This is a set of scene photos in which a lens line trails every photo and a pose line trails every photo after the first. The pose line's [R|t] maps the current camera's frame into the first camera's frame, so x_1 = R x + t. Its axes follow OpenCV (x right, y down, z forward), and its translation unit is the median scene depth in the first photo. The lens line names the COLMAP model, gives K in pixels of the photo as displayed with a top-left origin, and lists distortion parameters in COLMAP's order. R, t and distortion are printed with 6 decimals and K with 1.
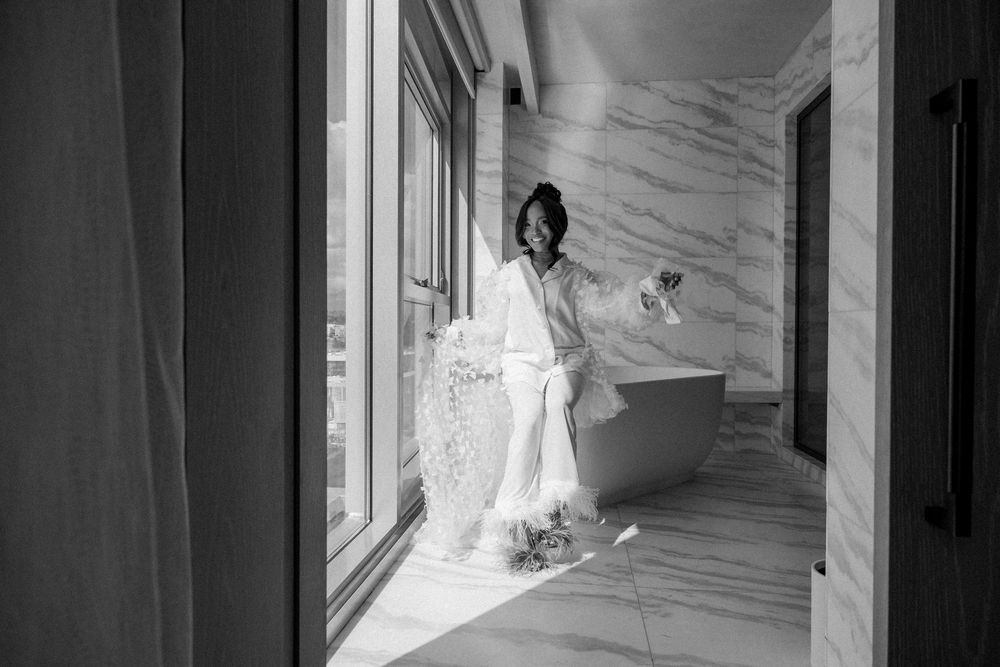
lens RADIAL K [[663.3, 0, 500.0], [0, 663.3, 333.5], [0, 0, 1]] dist [0.001665, -0.005122]
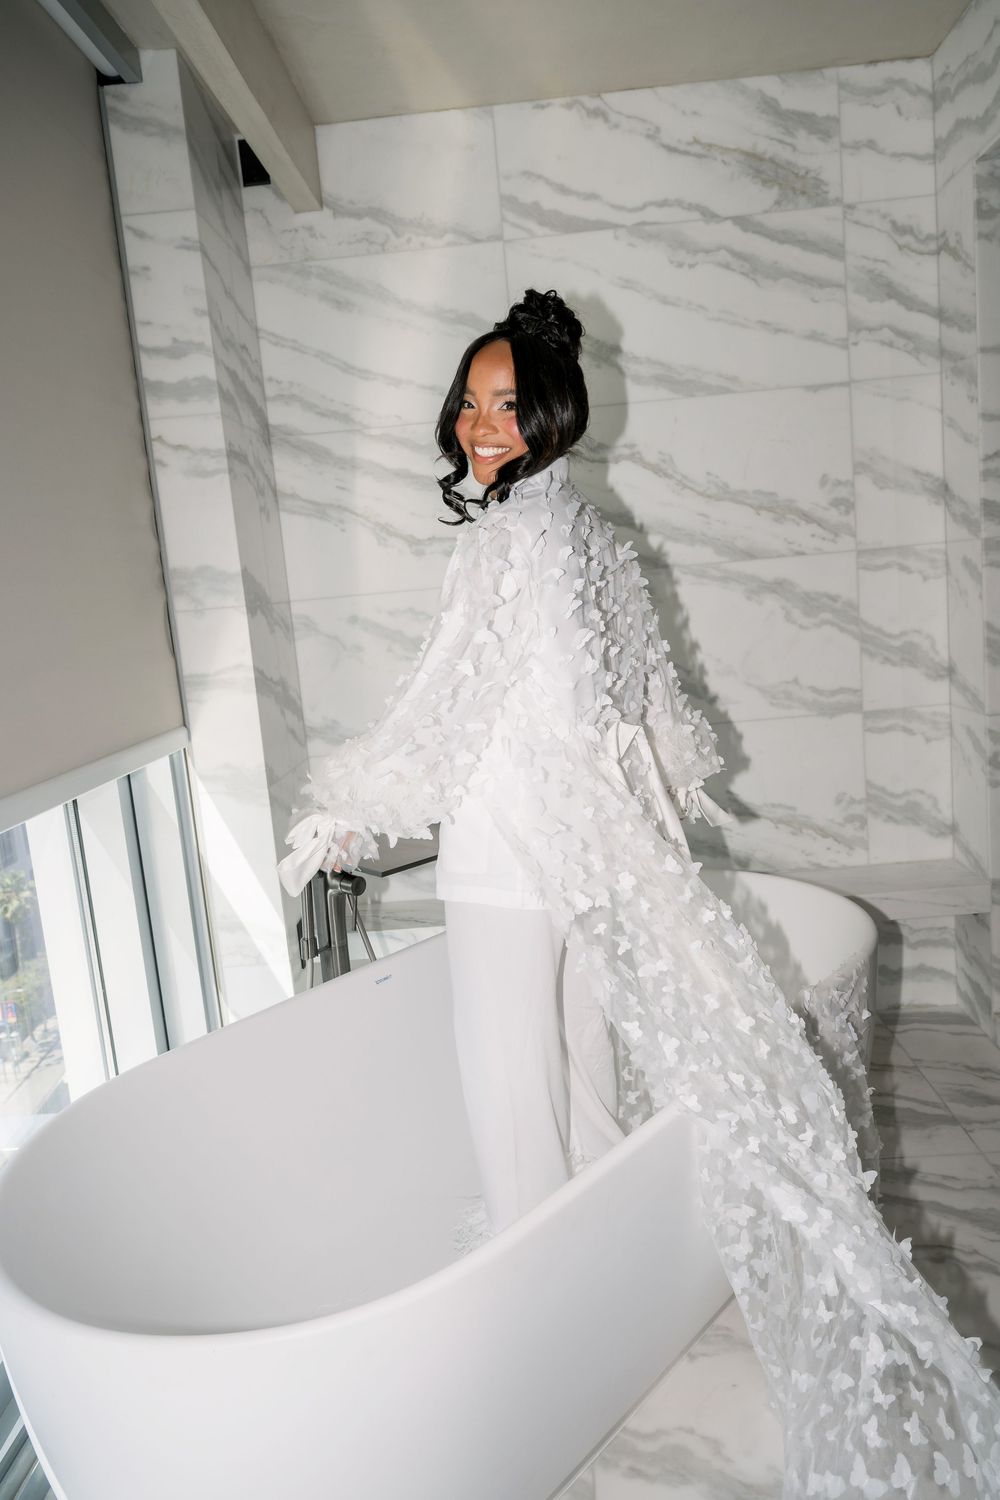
lens RADIAL K [[1018.6, 0, 510.5], [0, 1018.6, 733.0], [0, 0, 1]] dist [0.001488, -0.000811]
pose [[0.992113, -0.104481, 0.069242, 0.096111], [0.094971, 0.987121, 0.128734, -0.104997], [-0.081801, -0.121143, 0.989259, 0.397017]]
